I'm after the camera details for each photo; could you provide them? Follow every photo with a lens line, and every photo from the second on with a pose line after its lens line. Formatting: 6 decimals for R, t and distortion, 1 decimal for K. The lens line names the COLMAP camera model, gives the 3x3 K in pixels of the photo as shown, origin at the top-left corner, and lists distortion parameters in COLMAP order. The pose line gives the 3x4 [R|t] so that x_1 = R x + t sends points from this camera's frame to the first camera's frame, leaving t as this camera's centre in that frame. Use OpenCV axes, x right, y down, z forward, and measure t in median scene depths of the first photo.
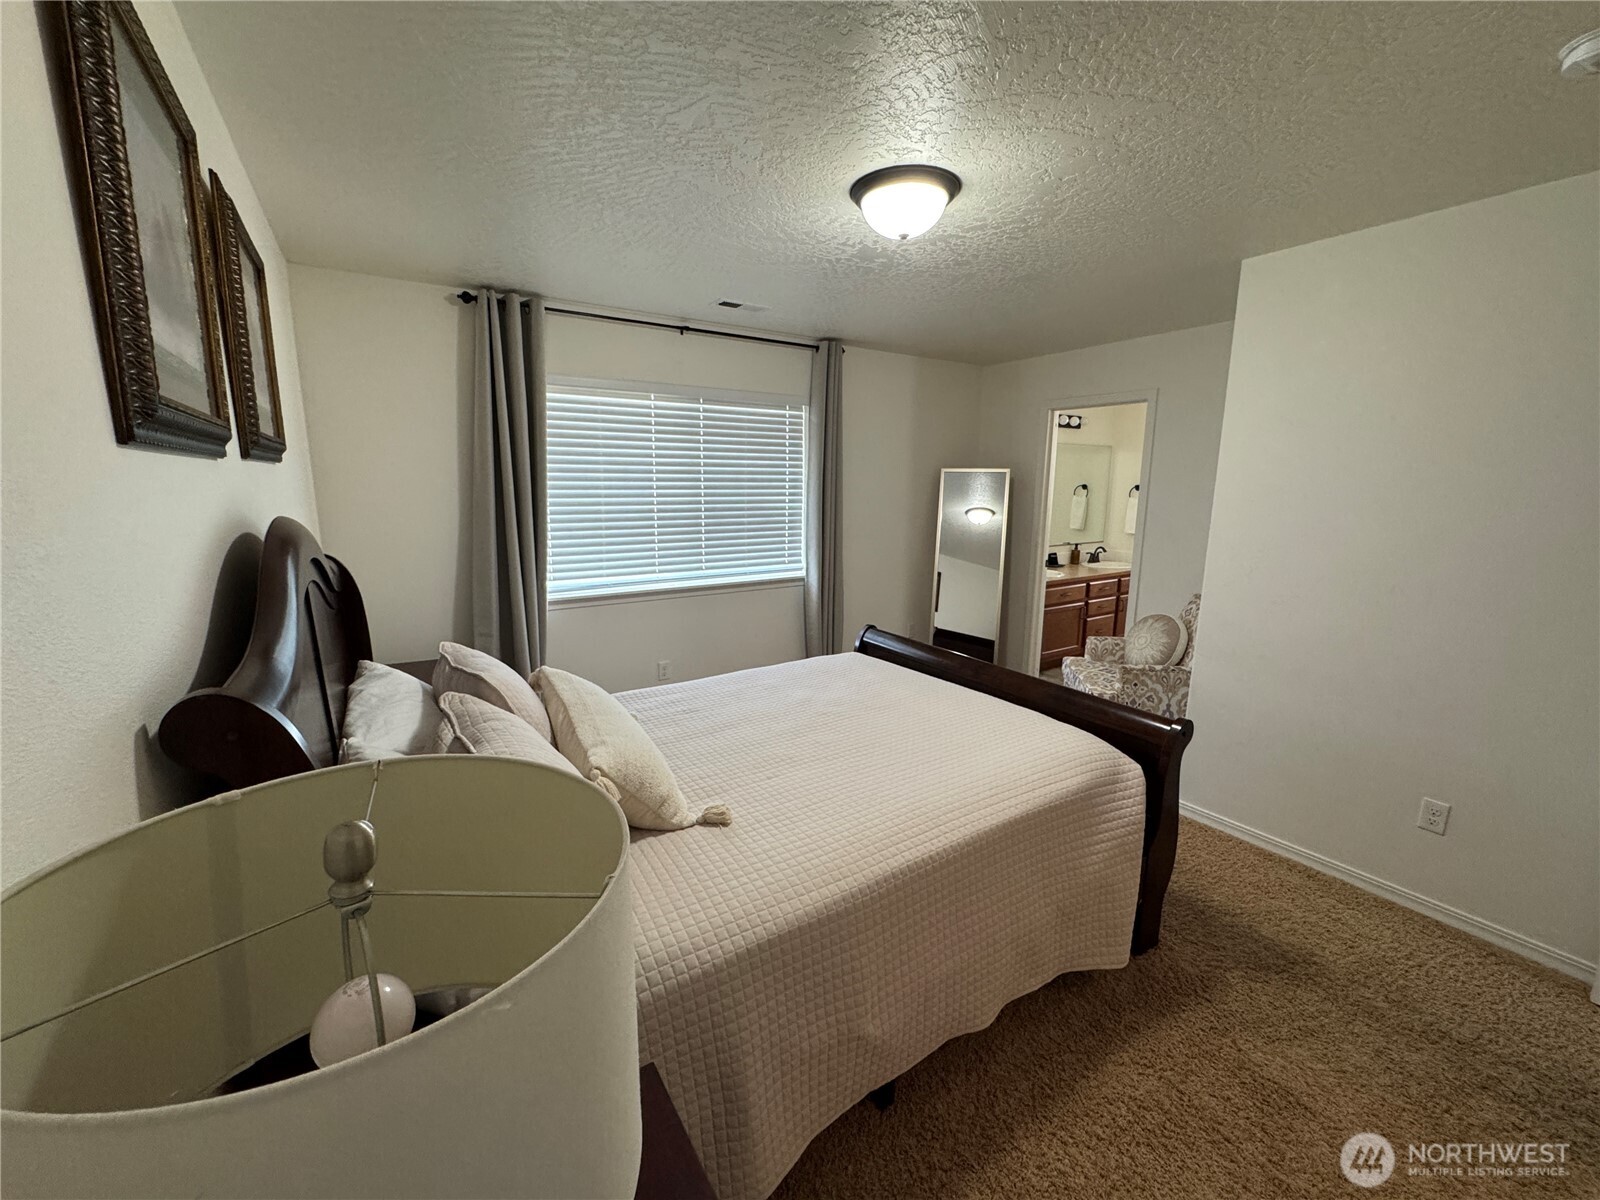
lens RADIAL K [[639.0, 0, 800.0], [0, 639.0, 600.0], [0, 0, 1]] dist [-0.001042, -0.000022]
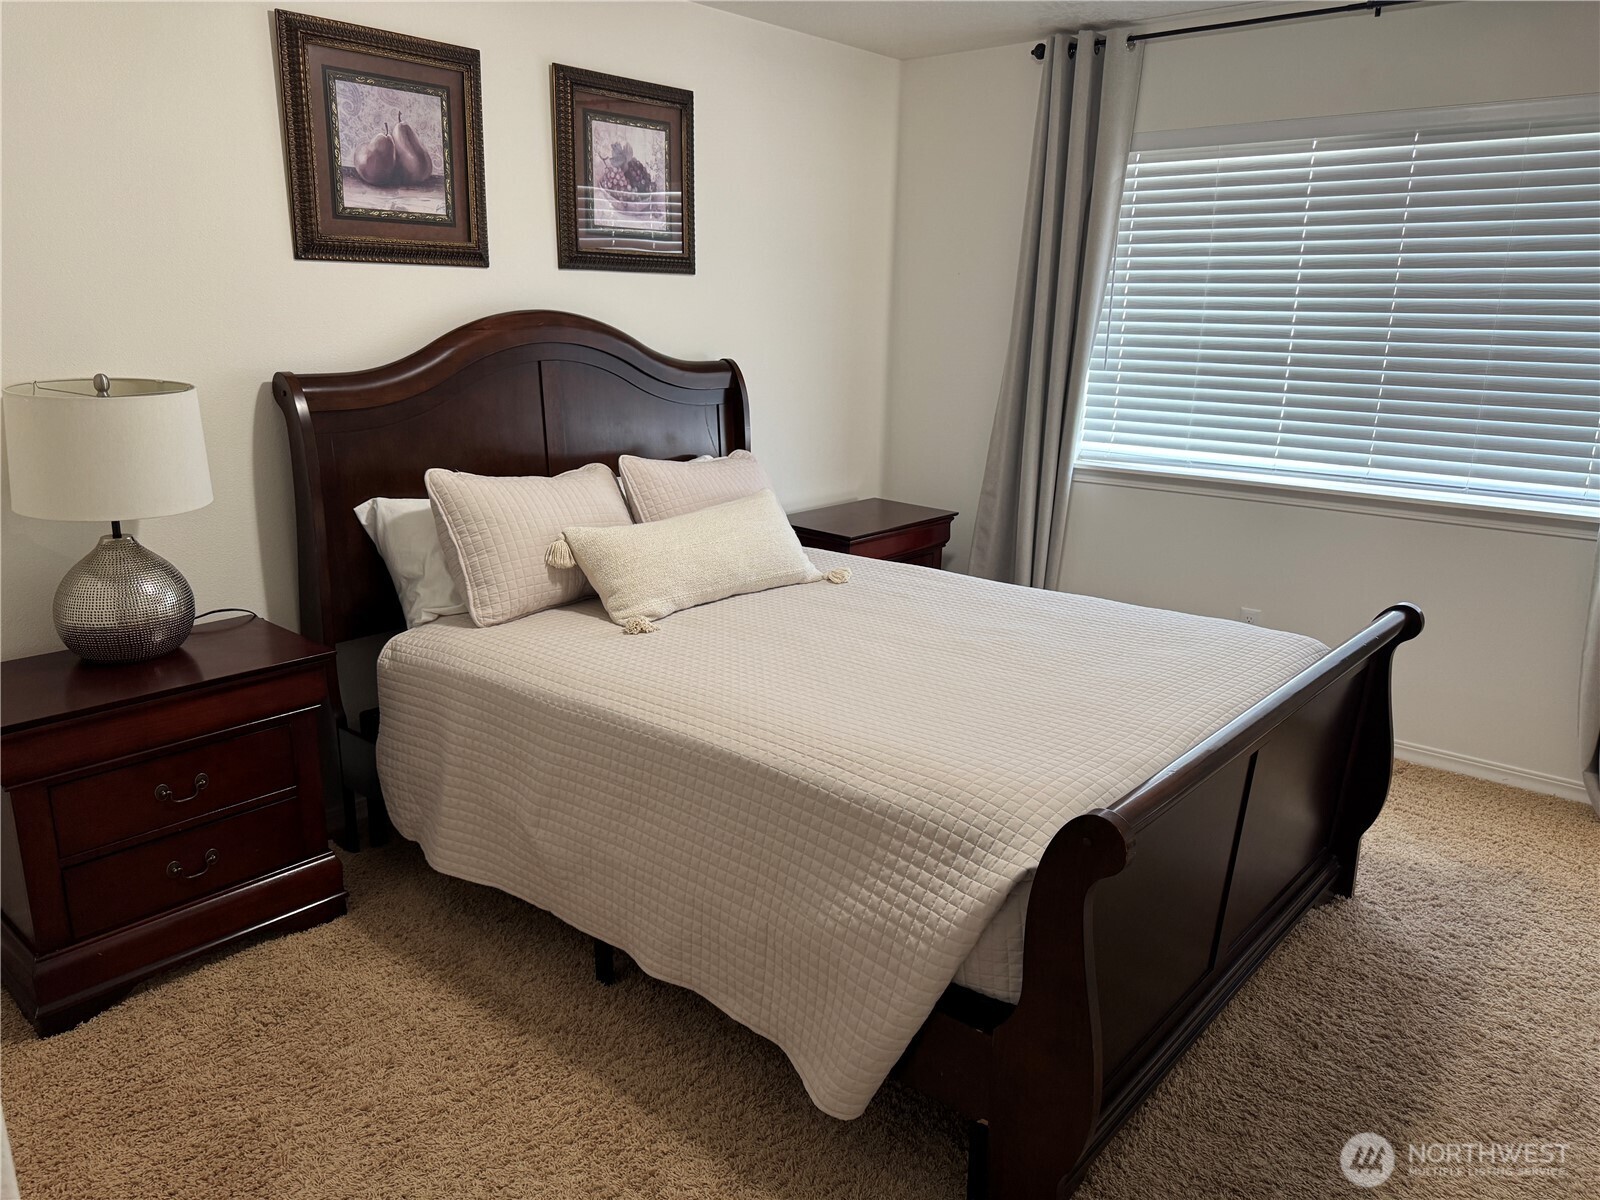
lens RADIAL K [[1189.2, 0, 800.0], [0, 1189.2, 600.0], [0, 0, 1]] dist [-0.001502, -0.003897]
pose [[0.291845, 0.227266, -0.929073, 0.784599], [-0.187184, 0.966148, 0.177536, -0.033946], [0.937970, 0.122095, 0.324507, 0.315043]]
